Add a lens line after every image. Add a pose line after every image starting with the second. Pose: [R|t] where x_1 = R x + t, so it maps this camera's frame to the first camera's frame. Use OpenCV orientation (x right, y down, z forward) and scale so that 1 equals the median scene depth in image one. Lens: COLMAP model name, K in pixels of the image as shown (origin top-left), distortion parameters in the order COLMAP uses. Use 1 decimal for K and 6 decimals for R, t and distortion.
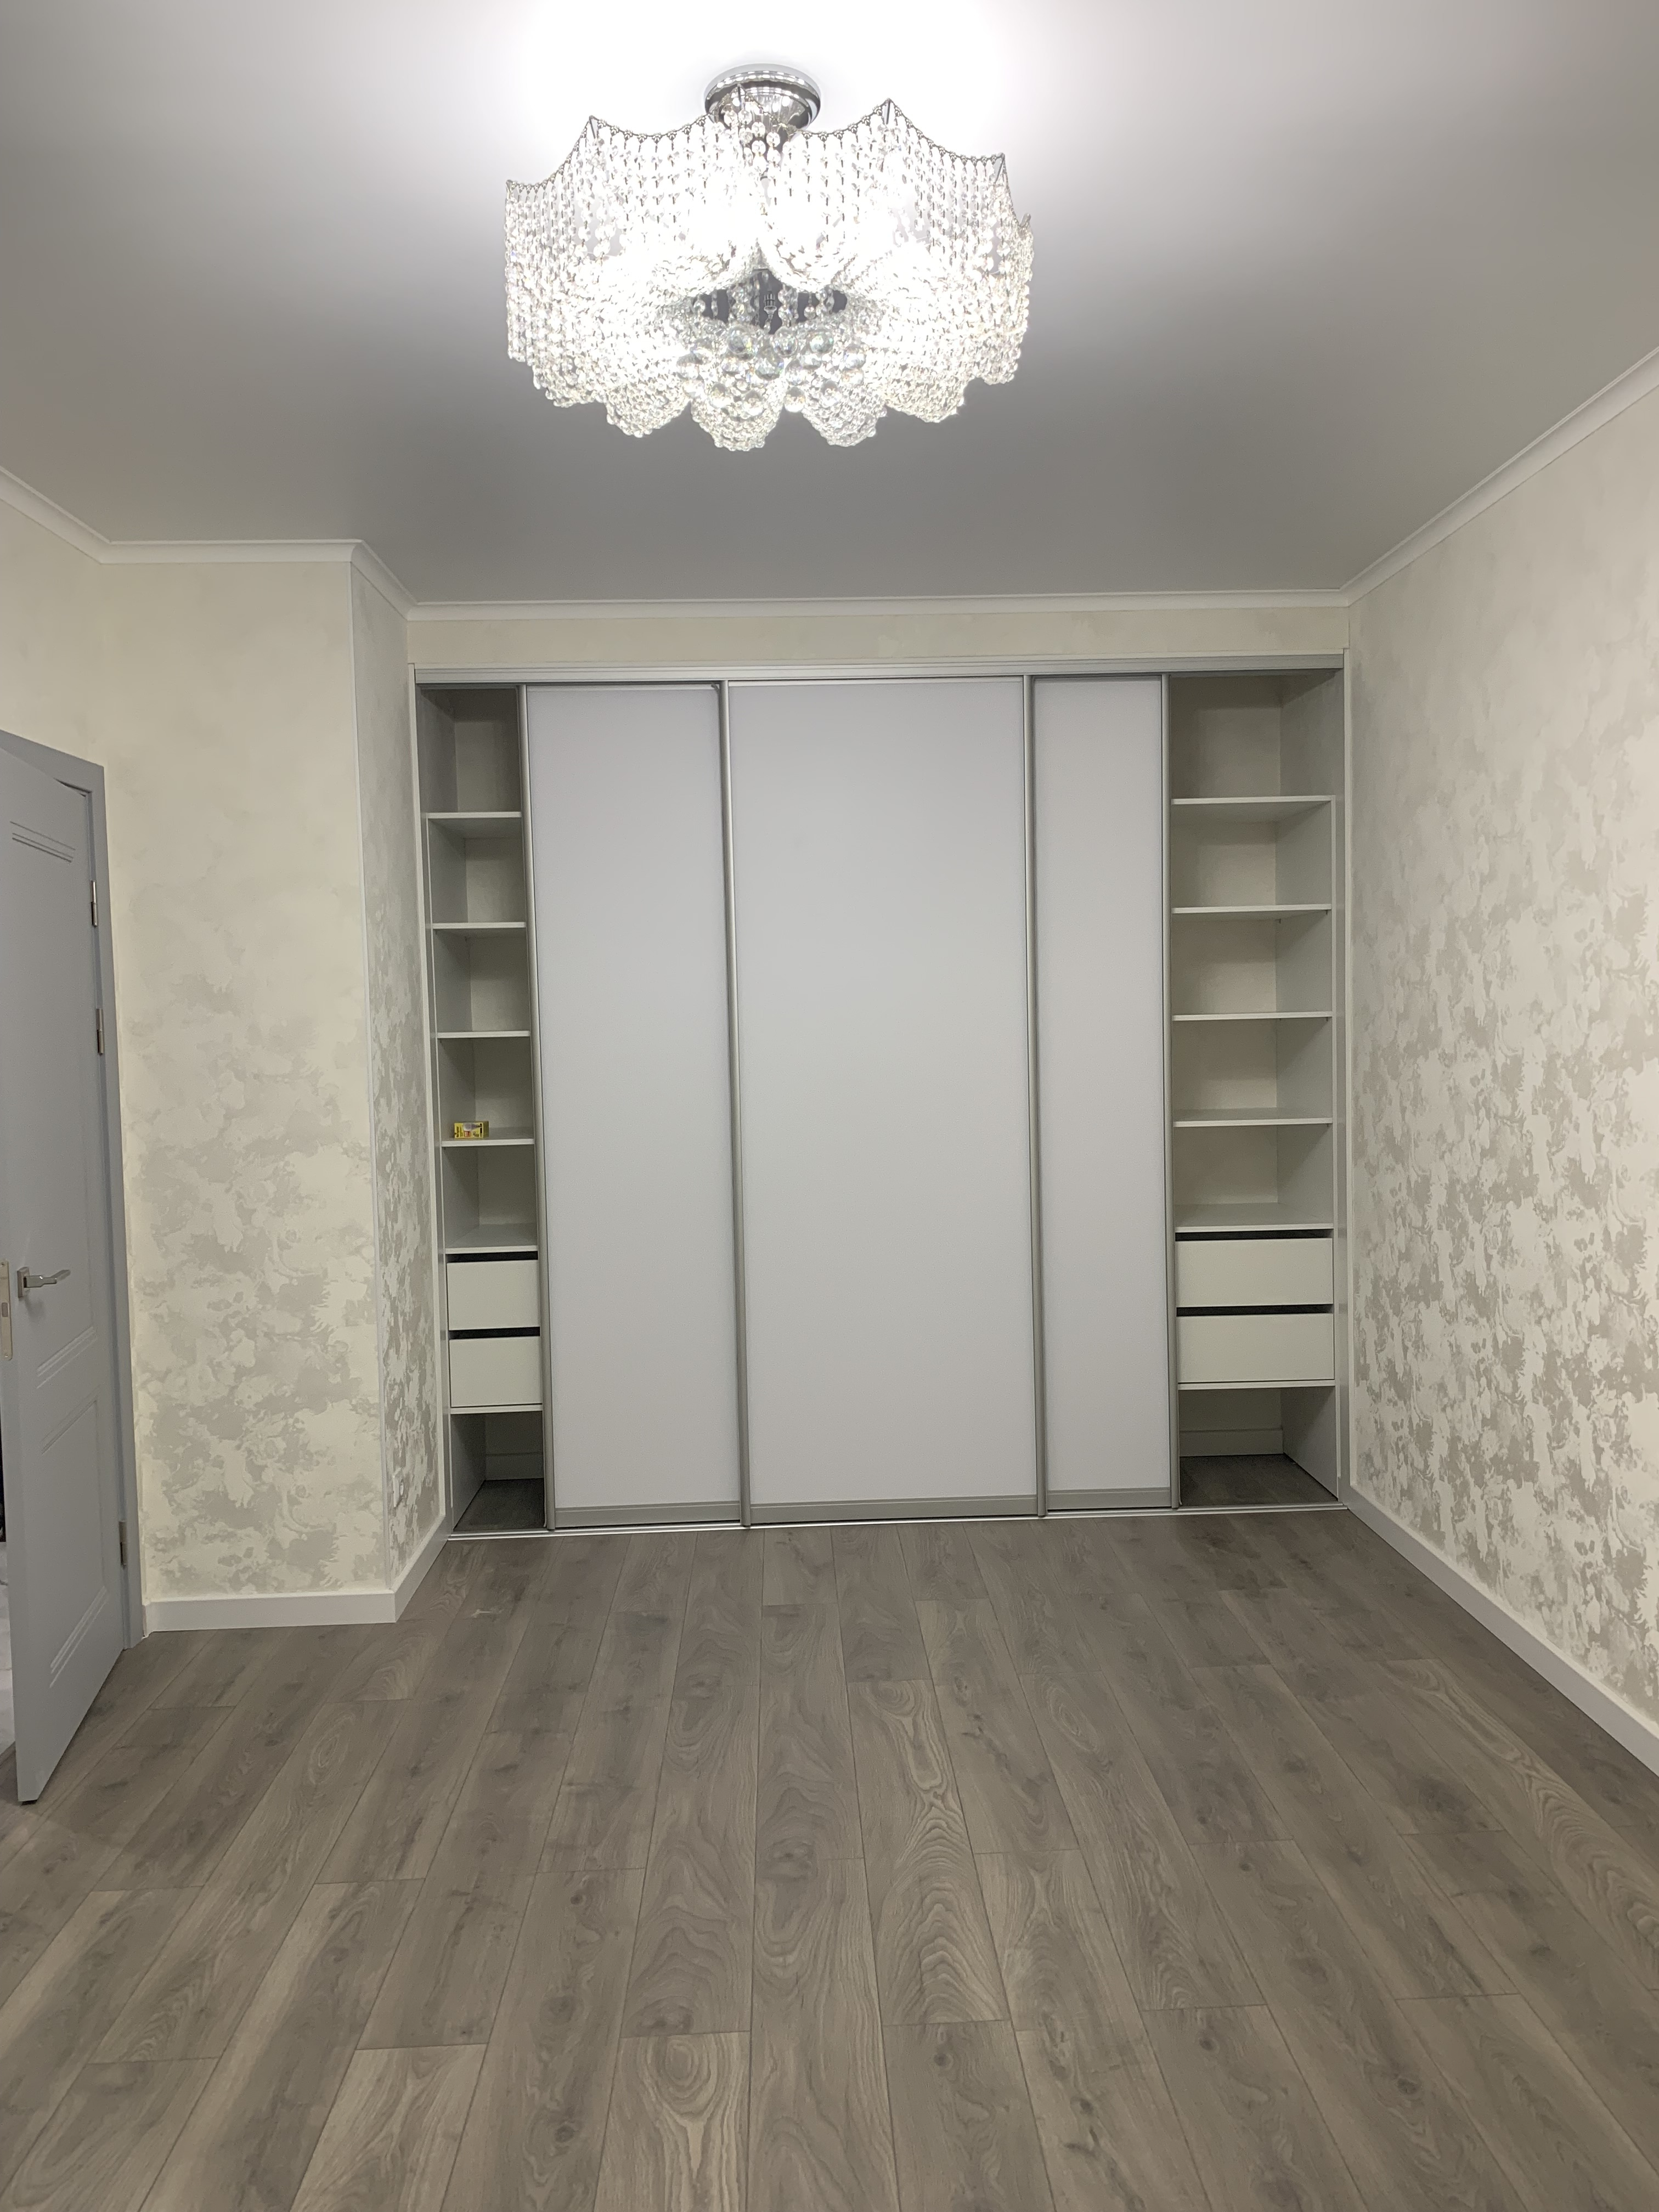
lens RADIAL K [[1695.1, 0, 832.9], [0, 1695.1, 1100.4], [0, 0, 1]] dist [0.049944, -0.097254]
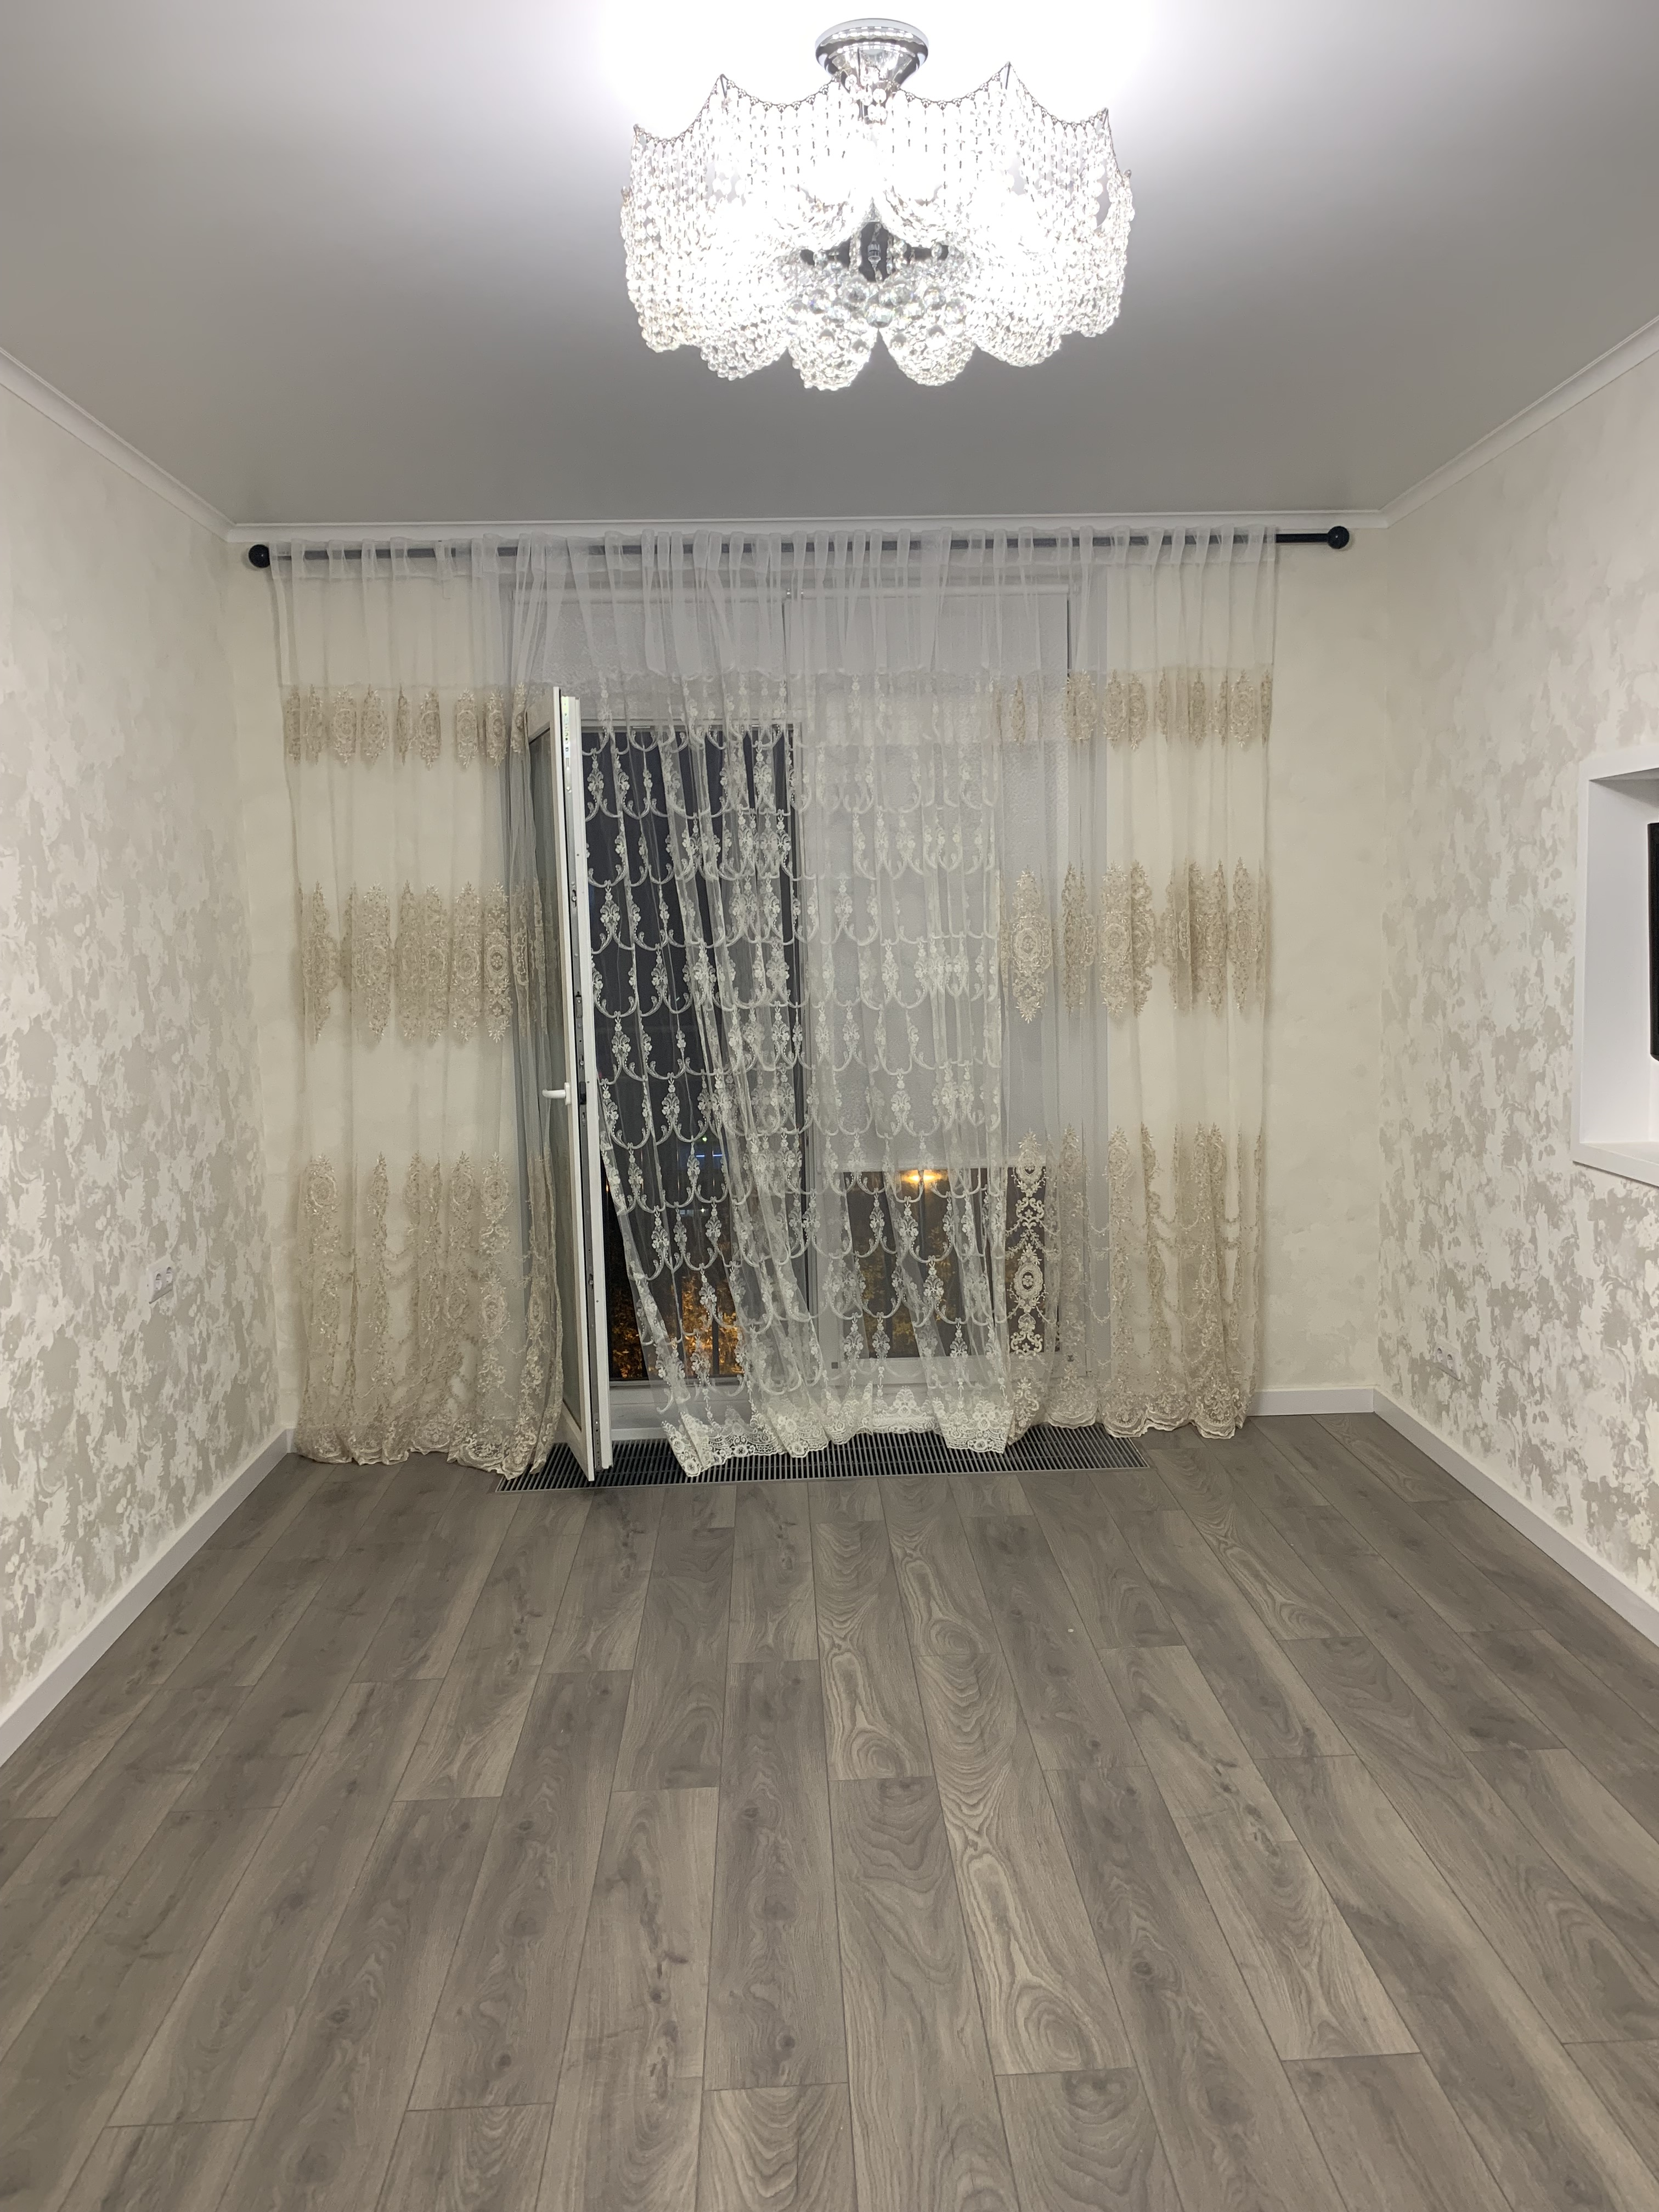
lens RADIAL K [[1695.1, 0, 832.9], [0, 1695.1, 1100.4], [0, 0, 1]] dist [0.049944, -0.097254]
pose [[-0.998721, 0.050546, 0.000843, 0.010208], [0.050039, 0.986058, 0.158699, -0.111717], [0.007190, 0.158539, -0.987327, 1.853417]]
